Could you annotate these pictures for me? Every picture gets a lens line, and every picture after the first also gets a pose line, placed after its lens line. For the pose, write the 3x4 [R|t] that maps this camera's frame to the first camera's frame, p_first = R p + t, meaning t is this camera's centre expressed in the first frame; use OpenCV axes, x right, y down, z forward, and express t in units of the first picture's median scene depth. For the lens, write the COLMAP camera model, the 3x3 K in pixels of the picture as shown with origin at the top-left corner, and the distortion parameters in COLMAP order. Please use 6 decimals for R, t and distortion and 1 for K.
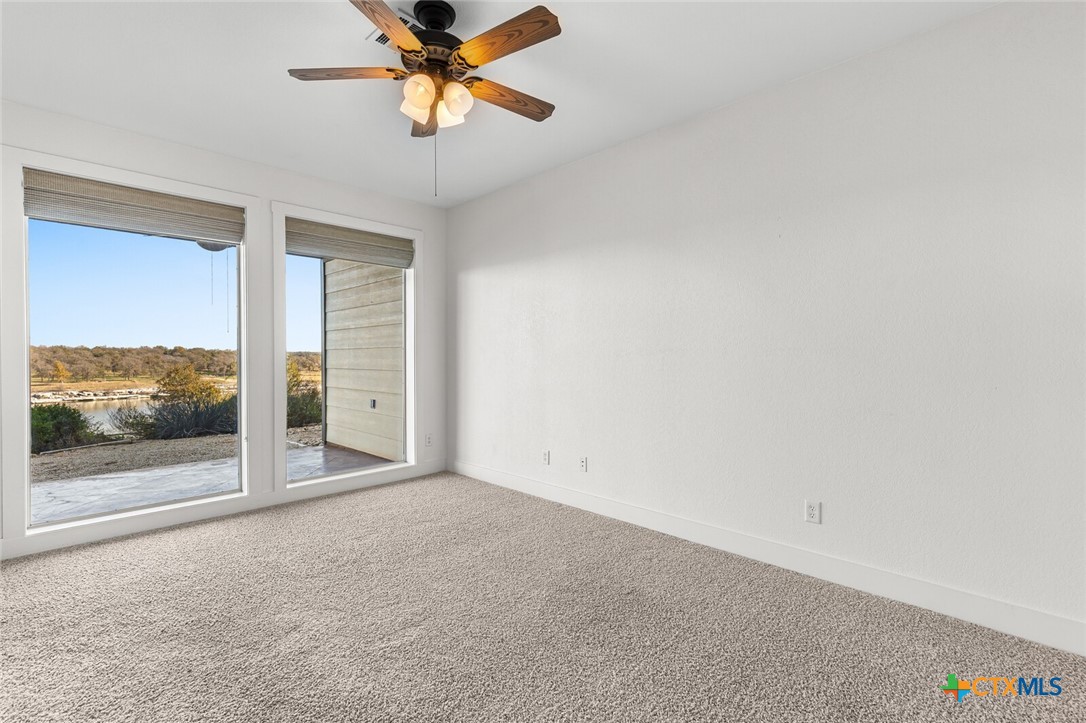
lens RADIAL K [[489.5, 0, 540.8], [0, 489.5, 358.7], [0, 0, 1]] dist [0.001671, 0.000285]
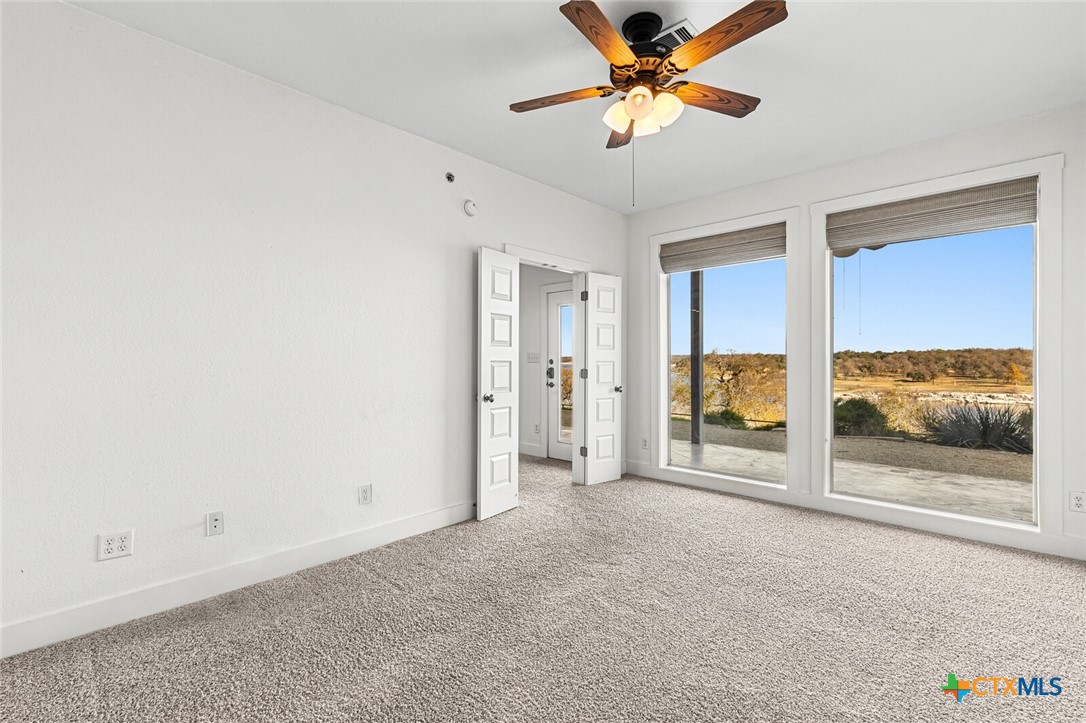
lens RADIAL K [[490.2, 0, 531.3], [0, 490.2, 365.1], [0, 0, 1]] dist [-0.016617, 0.000014]
pose [[-0.008111, 0.012072, -0.999894, 0.216592], [-0.003591, 0.999920, 0.012102, -0.001855], [0.999961, 0.003689, -0.008067, 0.206985]]
